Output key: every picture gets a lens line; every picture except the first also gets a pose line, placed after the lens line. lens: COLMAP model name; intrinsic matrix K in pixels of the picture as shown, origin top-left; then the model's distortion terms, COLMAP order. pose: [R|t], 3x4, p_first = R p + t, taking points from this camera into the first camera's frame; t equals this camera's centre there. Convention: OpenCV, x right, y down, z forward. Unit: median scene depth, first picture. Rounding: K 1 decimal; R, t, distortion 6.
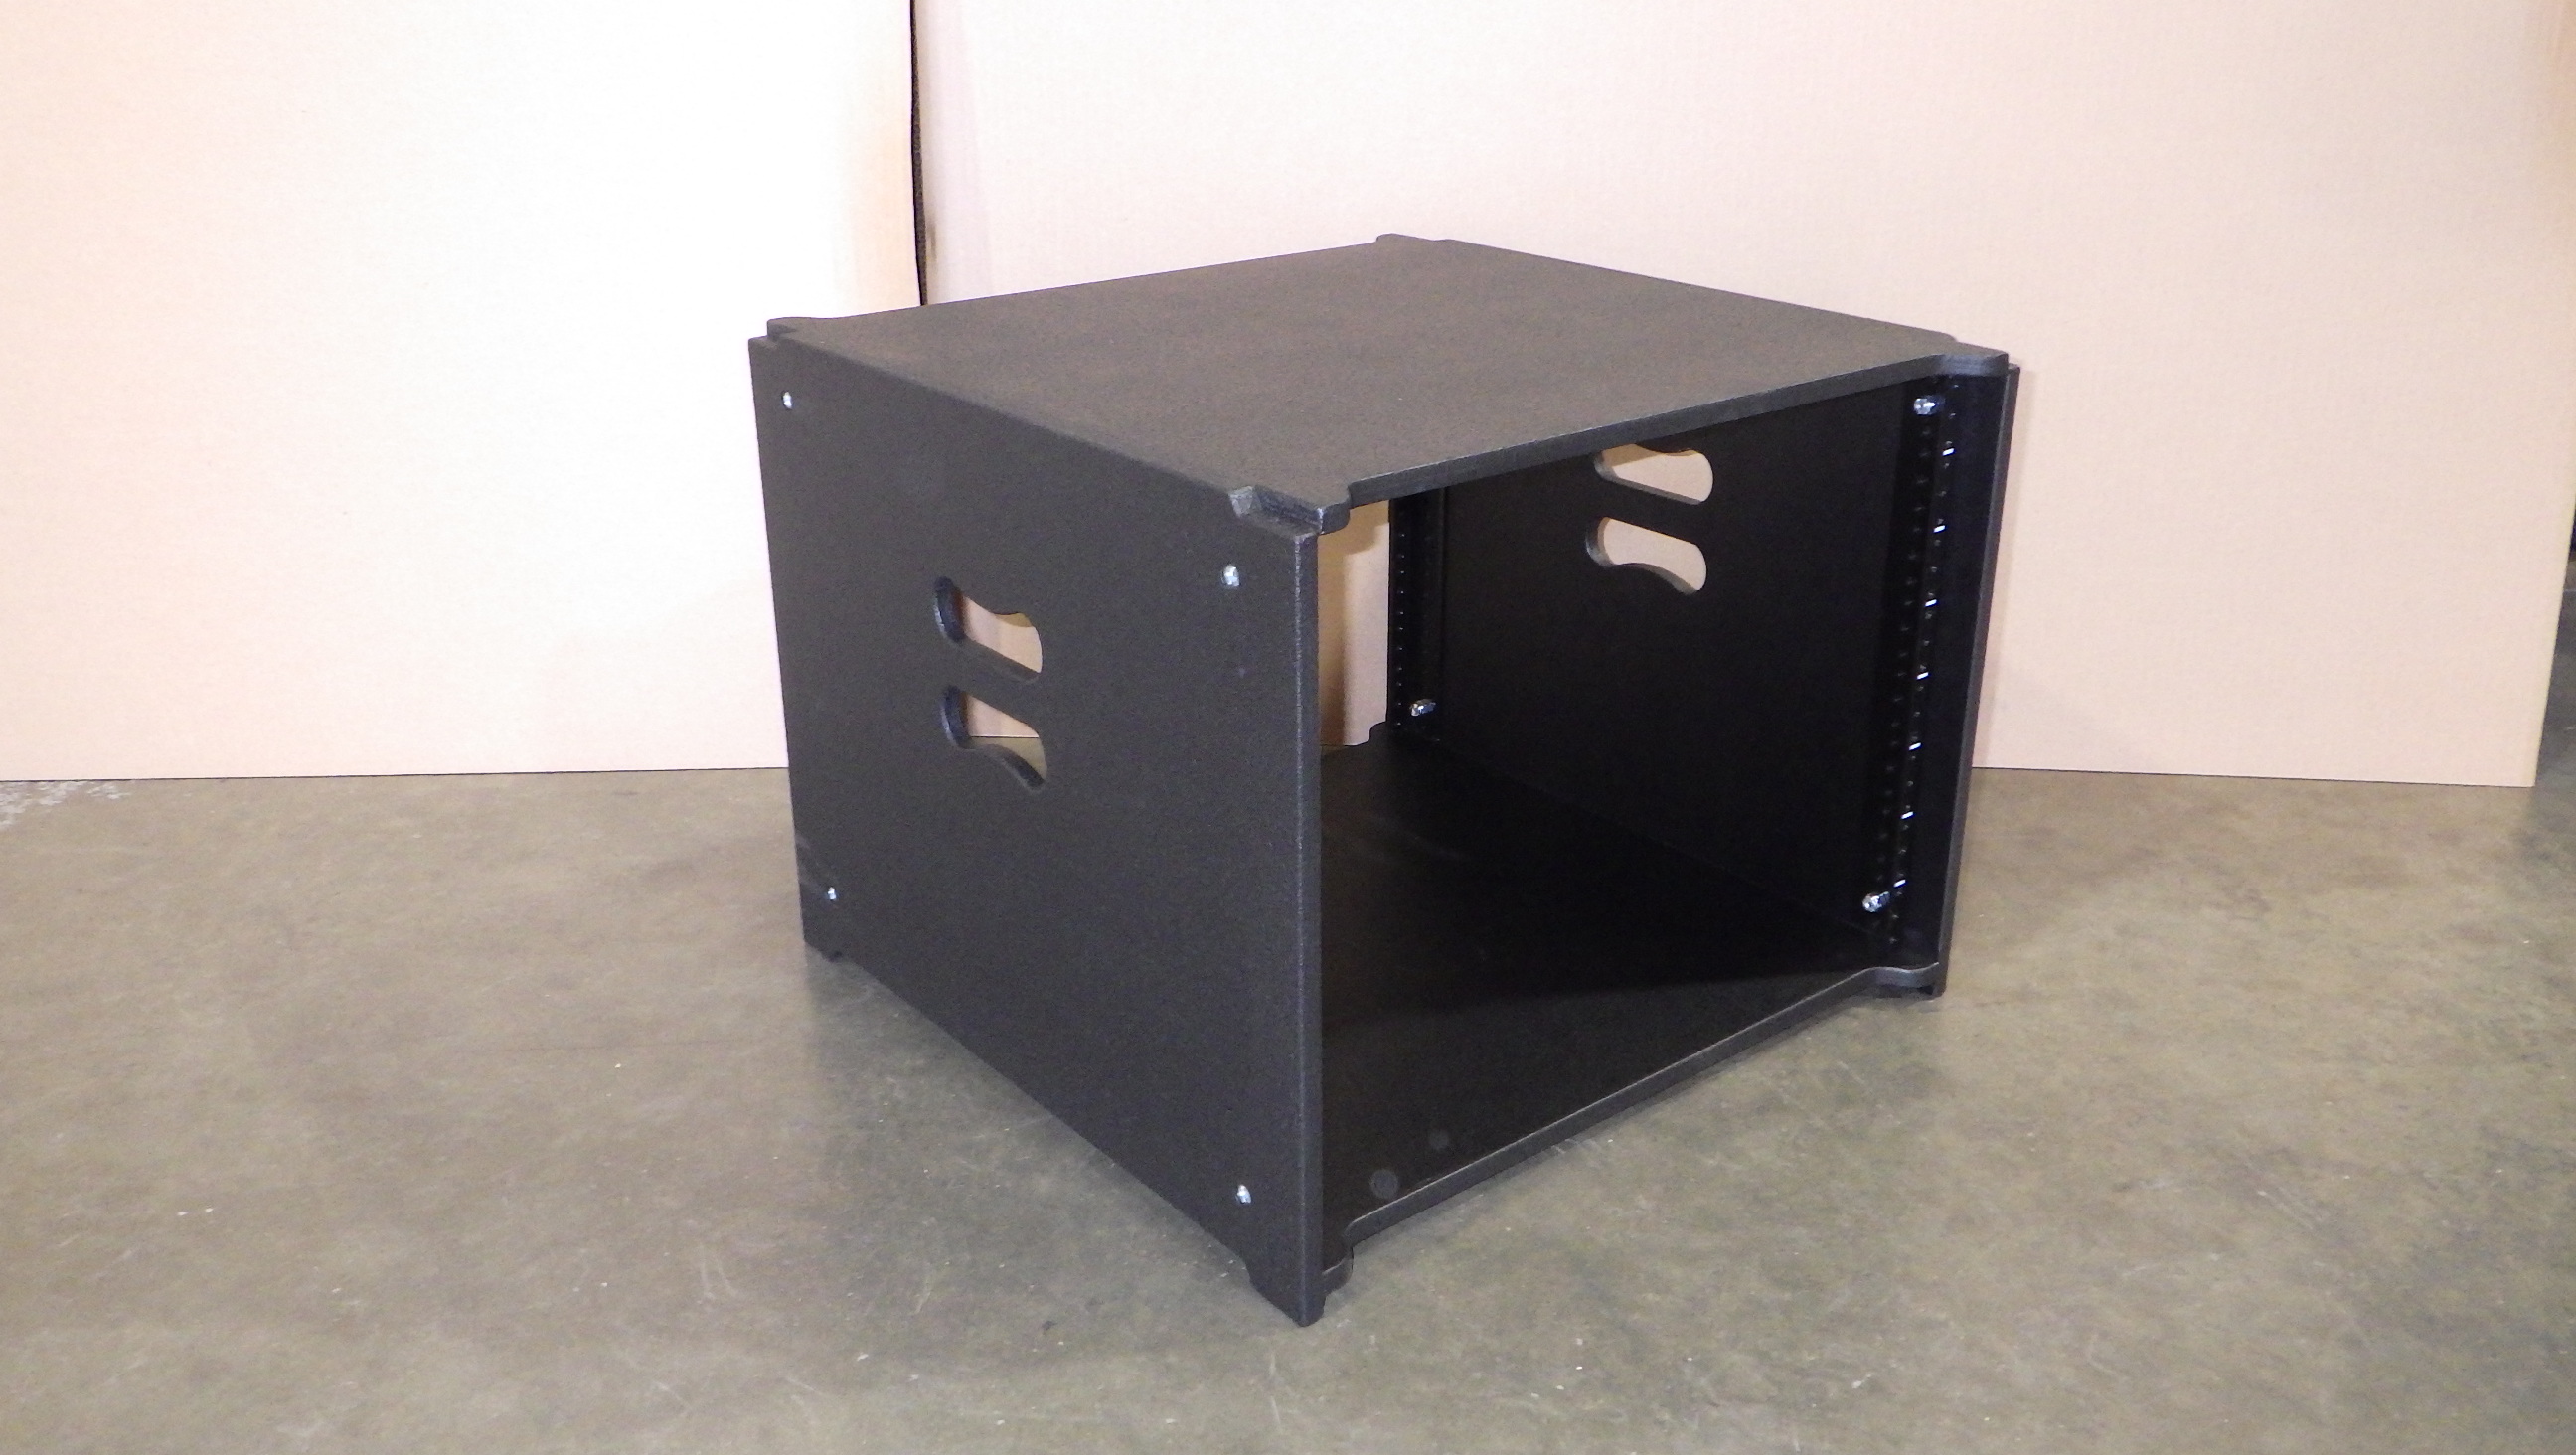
lens RADIAL K [[2141.6, 0, 1291.5], [0, 2141.6, 733.7], [0, 0, 1]] dist [0.002972, 0.002039]
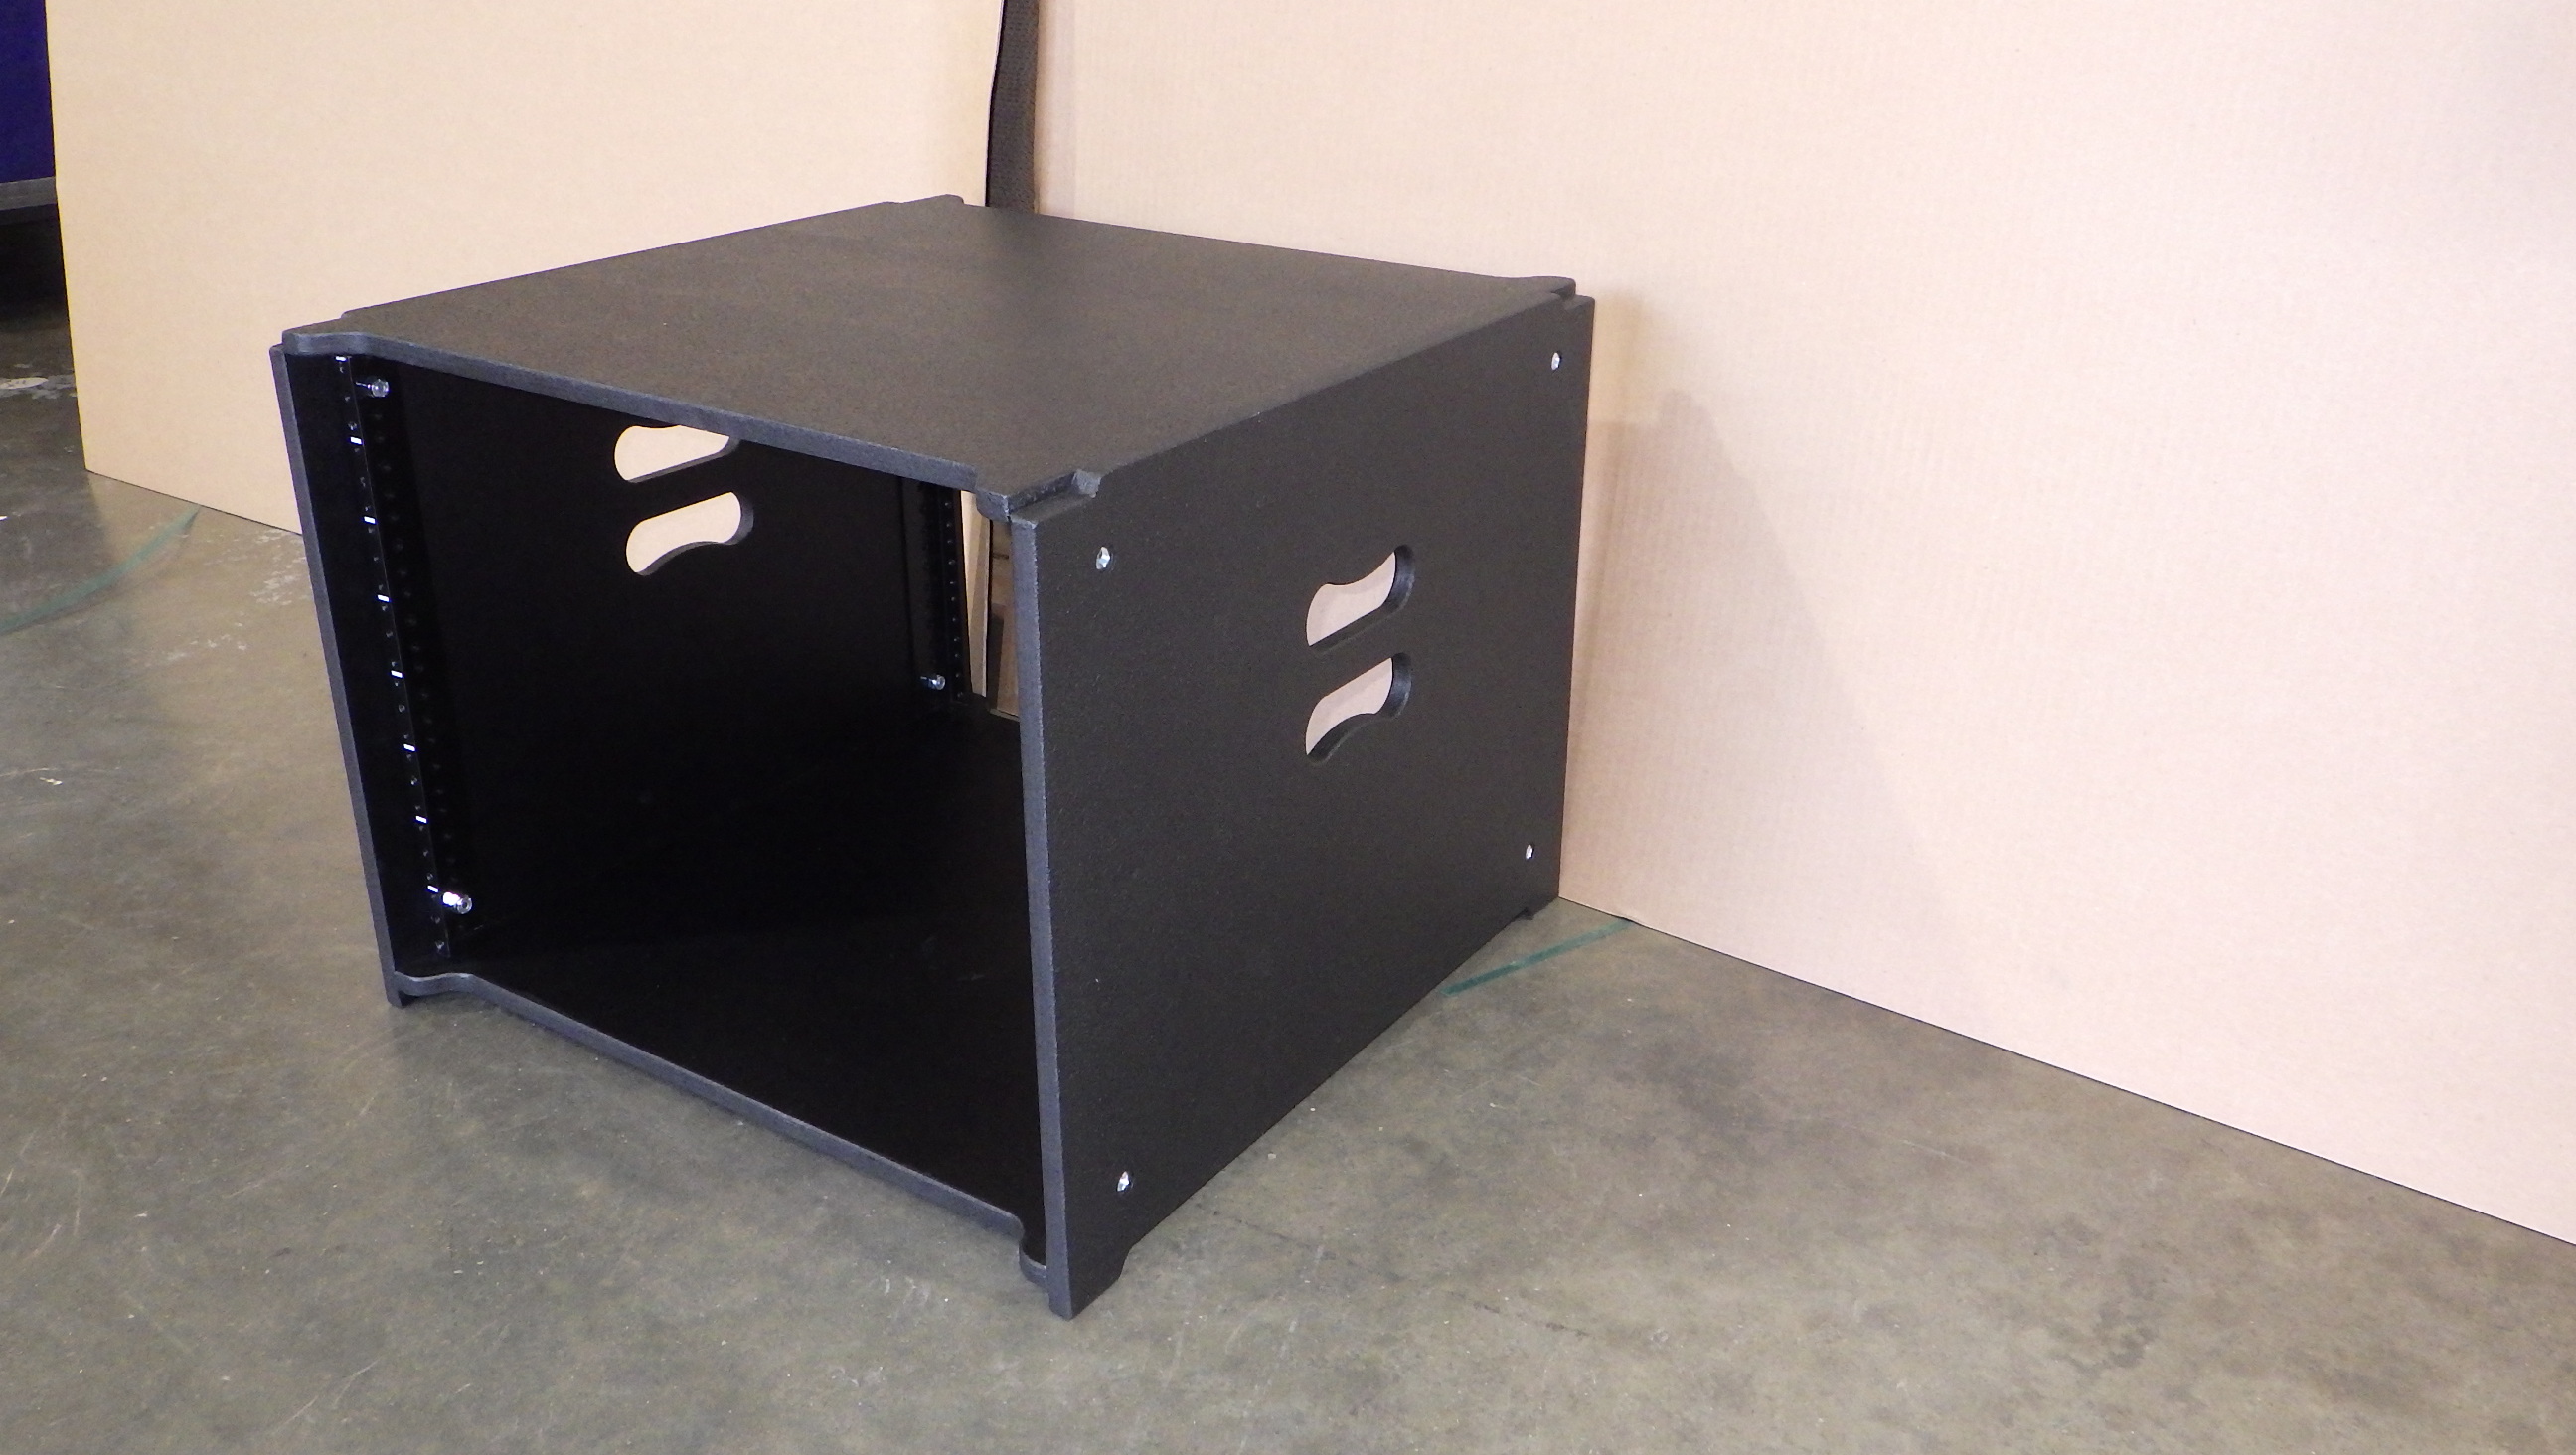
lens RADIAL K [[2141.6, 0, 1267.5], [0, 2141.6, 702.7], [0, 0, 1]] dist [0.002972, 0.002039]
pose [[0.824438, 0.227287, -0.518308, 0.669836], [-0.221375, 0.972357, 0.074268, -0.143862], [0.520860, 0.053511, 0.851963, 0.319139]]
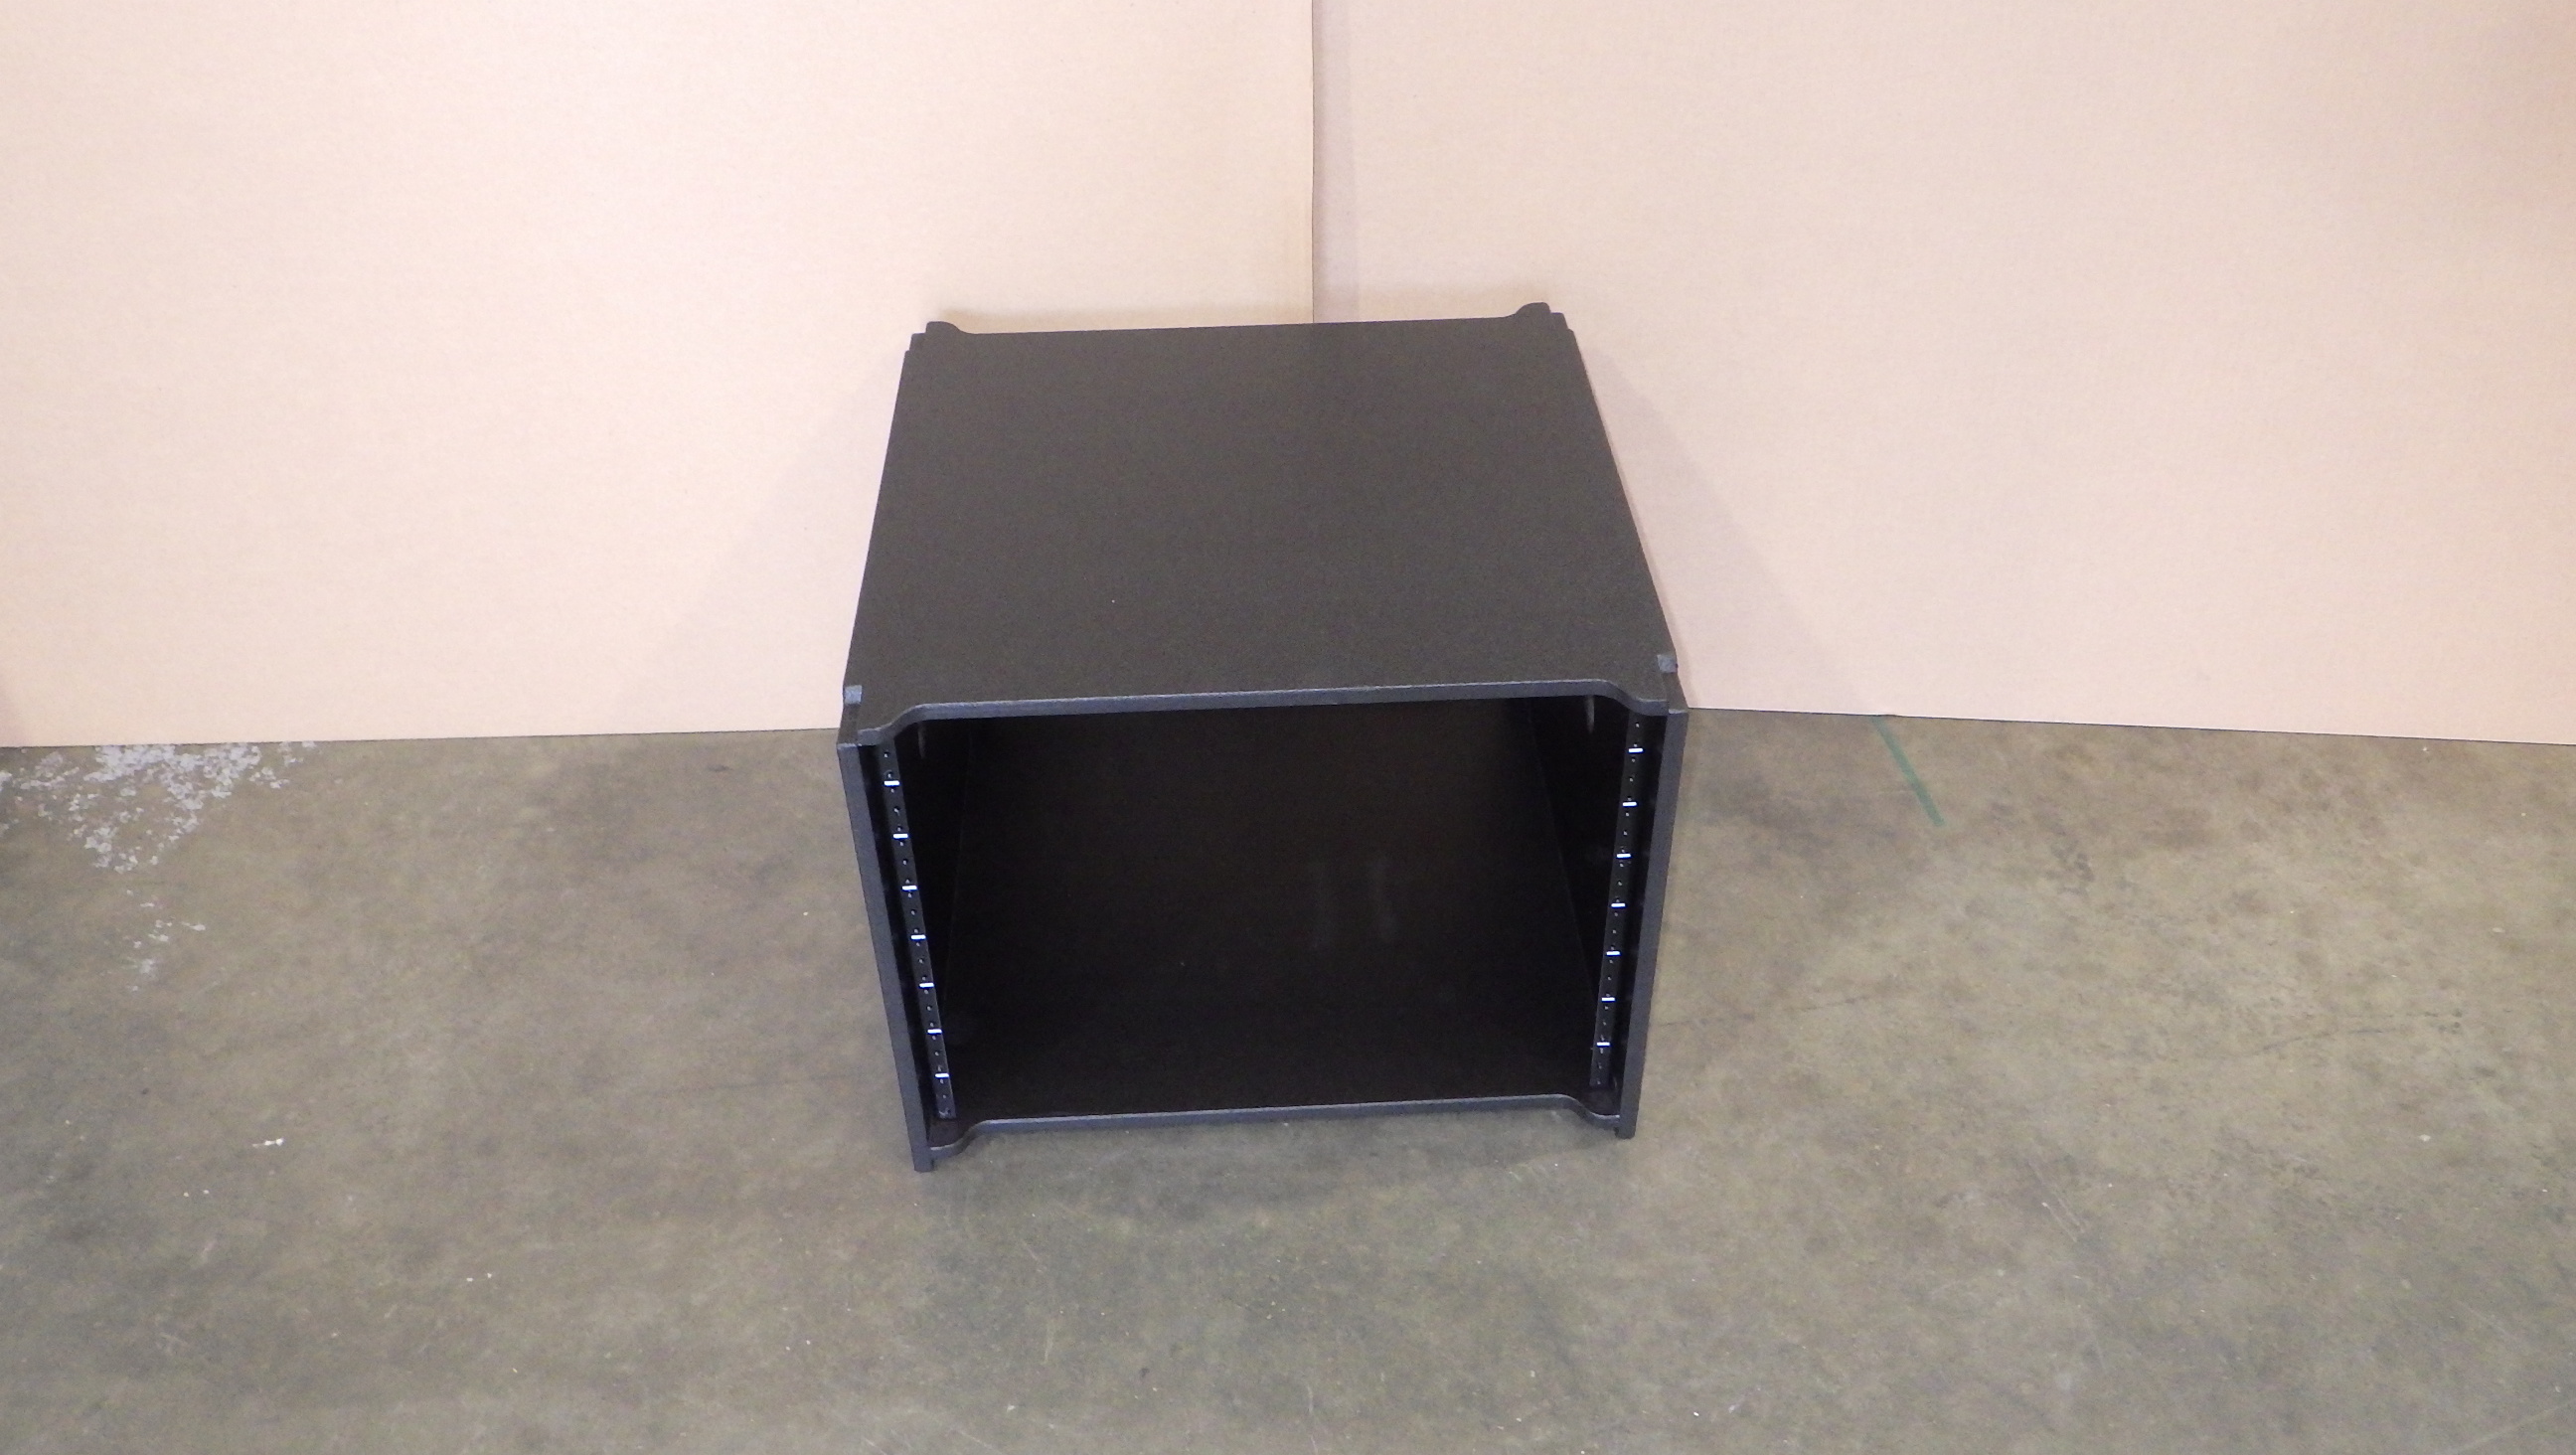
lens RADIAL K [[2141.6, 0, 1293.2], [0, 2141.6, 720.1], [0, 0, 1]] dist [0.002972, 0.002039]
pose [[0.999264, -0.029567, 0.024433, -0.035674], [0.021535, 0.959607, 0.280519, -0.448724], [-0.031740, -0.279787, 0.959537, -0.172631]]
